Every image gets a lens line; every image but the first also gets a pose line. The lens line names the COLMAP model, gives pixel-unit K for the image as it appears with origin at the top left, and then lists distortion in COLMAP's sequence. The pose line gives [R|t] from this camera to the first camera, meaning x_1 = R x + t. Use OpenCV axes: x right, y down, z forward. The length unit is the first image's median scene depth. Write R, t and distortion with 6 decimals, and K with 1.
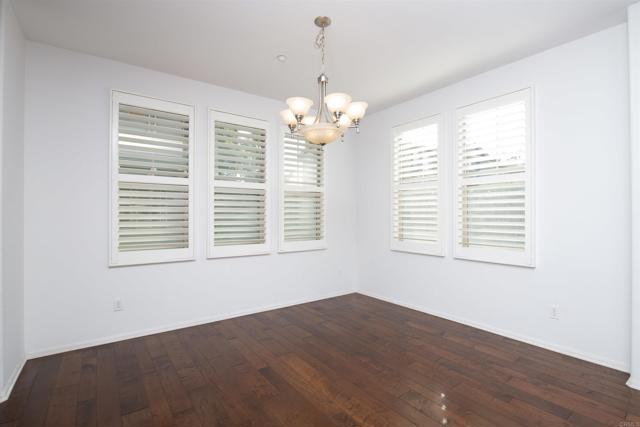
lens RADIAL K [[303.5, 0, 320.0], [0, 303.5, 213.5], [0, 0, 1]] dist [0.001013, 0.000136]
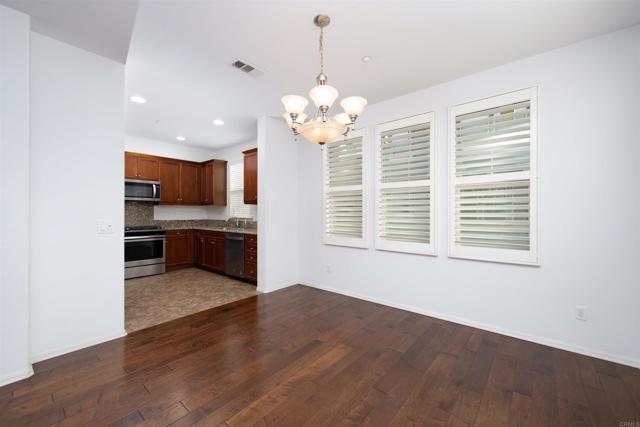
lens RADIAL K [[259.1, 0, 320.0], [0, 259.1, 213.5], [0, 0, 1]] dist [0.010775, -0.000052]
pose [[0.233152, 0.003412, -0.972434, 0.674132], [0.005514, 0.999973, 0.004831, -0.000134], [0.972425, -0.006488, 0.233127, 0.636971]]
